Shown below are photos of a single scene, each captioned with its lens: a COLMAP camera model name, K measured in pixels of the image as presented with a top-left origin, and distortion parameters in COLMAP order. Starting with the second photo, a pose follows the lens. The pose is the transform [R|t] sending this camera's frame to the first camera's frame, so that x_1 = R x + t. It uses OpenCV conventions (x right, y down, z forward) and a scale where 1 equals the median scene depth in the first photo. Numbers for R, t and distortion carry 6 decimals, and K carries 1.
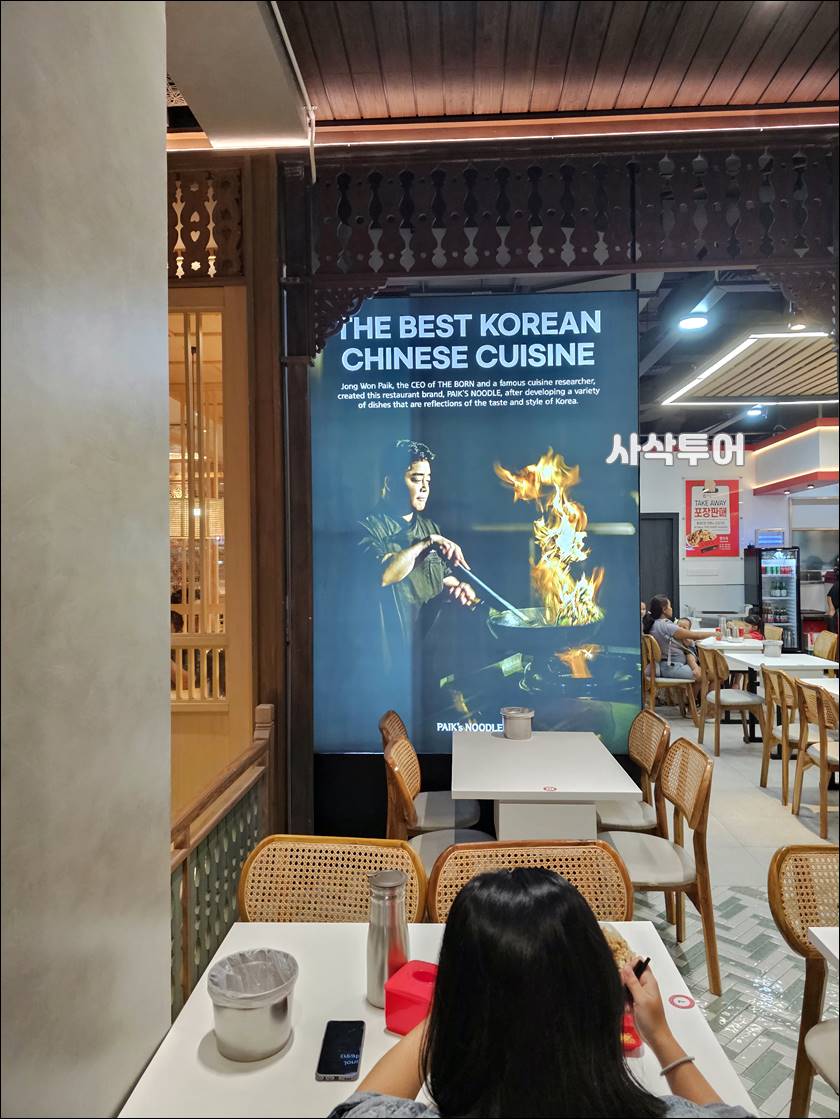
lens RADIAL K [[782.4, 0, 420.0], [0, 782.4, 559.5], [0, 0, 1]] dist [0.049931, -0.031662]
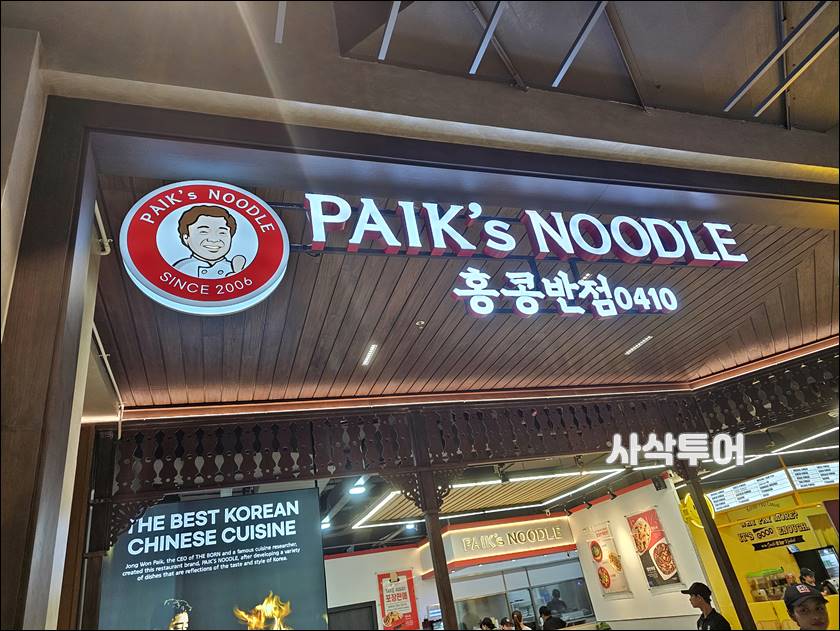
lens RADIAL K [[587.3, 0, 420.0], [0, 587.3, 315.5], [0, 0, 1]] dist [0.049931, -0.031662]
pose [[0.927521, 0.037113, 0.371923, -0.021088], [0.146499, 0.879343, -0.453093, -0.044857], [-0.343864, 0.474740, 0.810173, -0.340812]]
